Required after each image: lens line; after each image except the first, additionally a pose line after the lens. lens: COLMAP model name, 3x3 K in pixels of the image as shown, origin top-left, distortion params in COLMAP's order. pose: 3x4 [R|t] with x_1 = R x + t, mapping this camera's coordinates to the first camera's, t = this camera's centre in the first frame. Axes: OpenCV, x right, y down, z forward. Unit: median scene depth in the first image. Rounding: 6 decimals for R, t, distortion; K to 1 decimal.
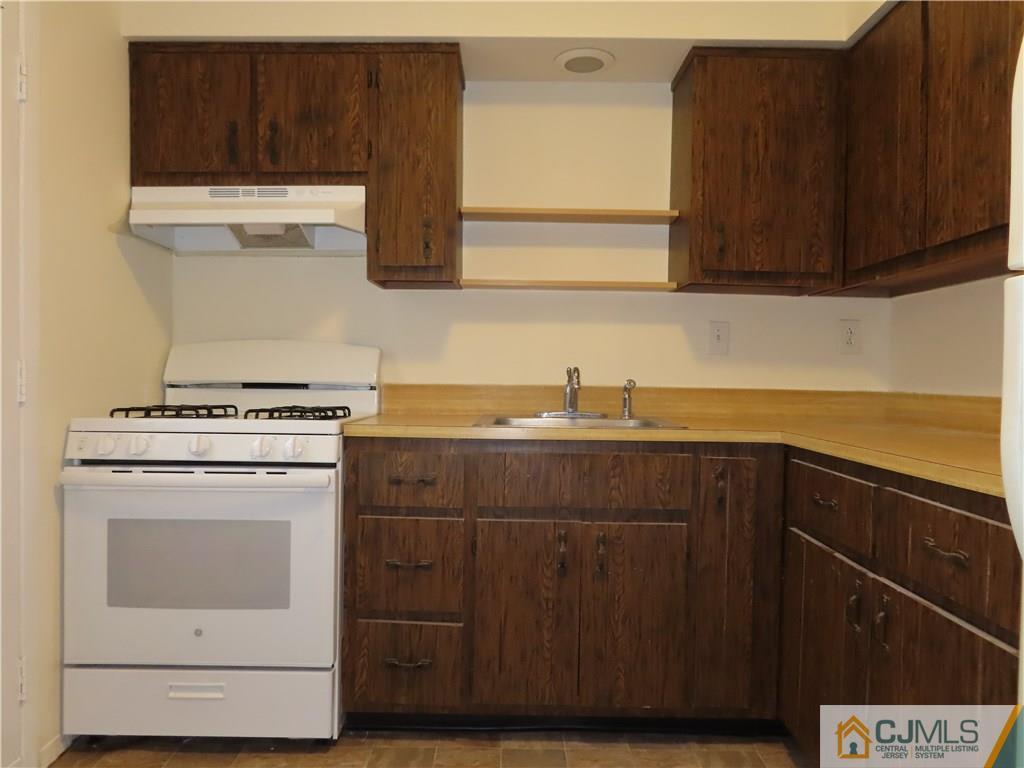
lens RADIAL K [[732.0, 0, 511.7], [0, 732.0, 385.0], [0, 0, 1]] dist [-0.012158, 0.008473]
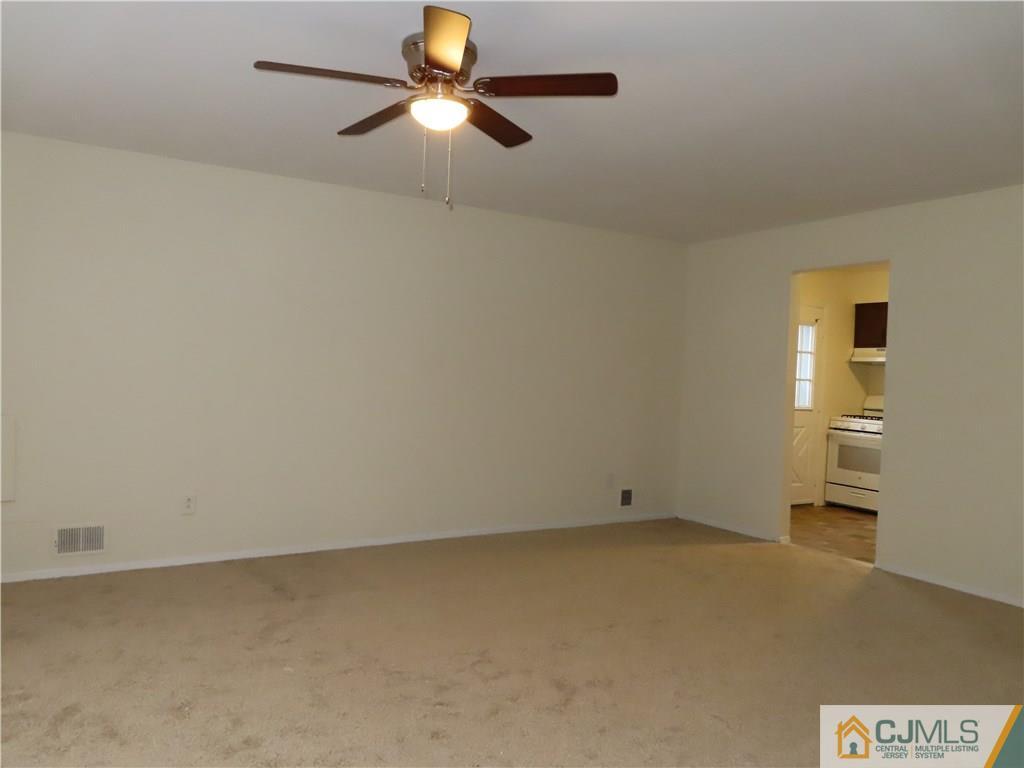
lens RADIAL K [[732.0, 0, 512.4], [0, 732.0, 377.5], [0, 0, 1]] dist [-0.012158, 0.008473]
pose [[0.511777, 0.027568, -0.858676, 1.730630], [-0.049903, 0.998751, 0.002323, -0.079158], [0.857668, 0.041661, 0.512514, -2.281770]]
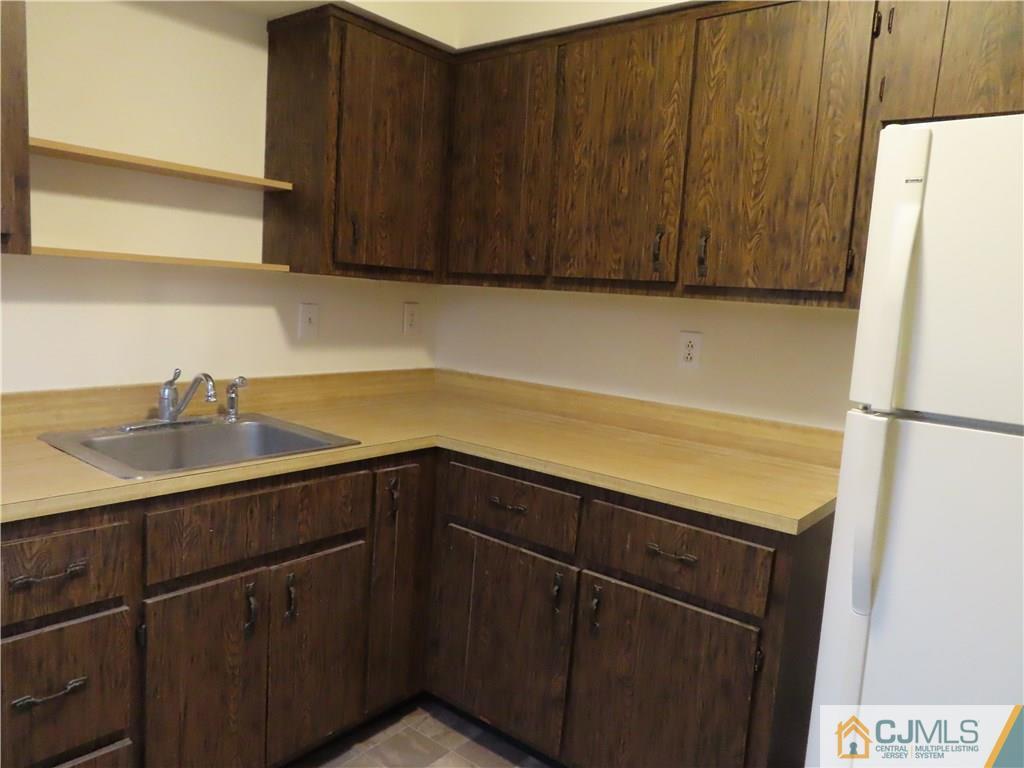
lens RADIAL K [[732.0, 0, 514.6], [0, 732.0, 383.2], [0, 0, 1]] dist [-0.012158, 0.008473]
pose [[0.626211, -0.074566, 0.776080, -0.372173], [-0.040906, 0.990903, 0.128212, -0.149993], [-0.778580, -0.112034, 0.617464, 0.263566]]
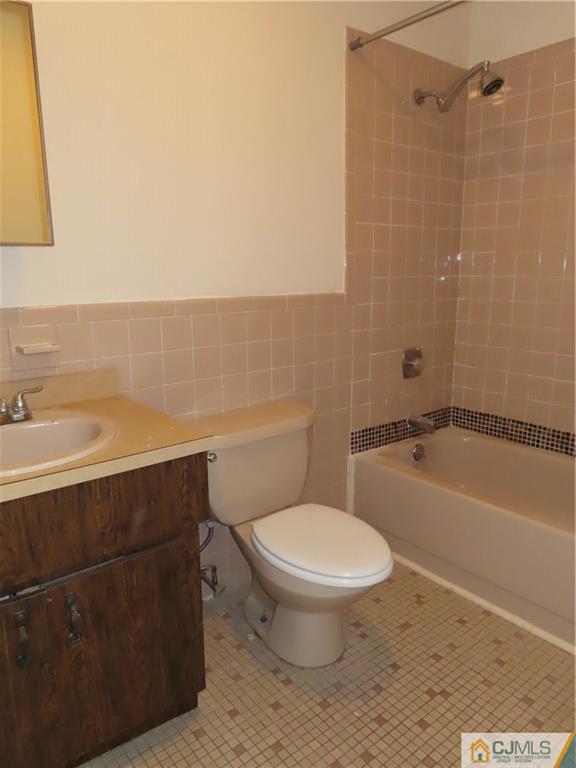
lens RADIAL K [[549.0, 0, 289.7], [0, 549.0, 386.7], [0, 0, 1]] dist [-0.012158, 0.008473]
pose [[0.774046, -0.147902, 0.615612, 0.201882], [0.027120, 0.979185, 0.201151, -0.498486], [-0.632548, -0.139004, 0.761945, 0.608346]]
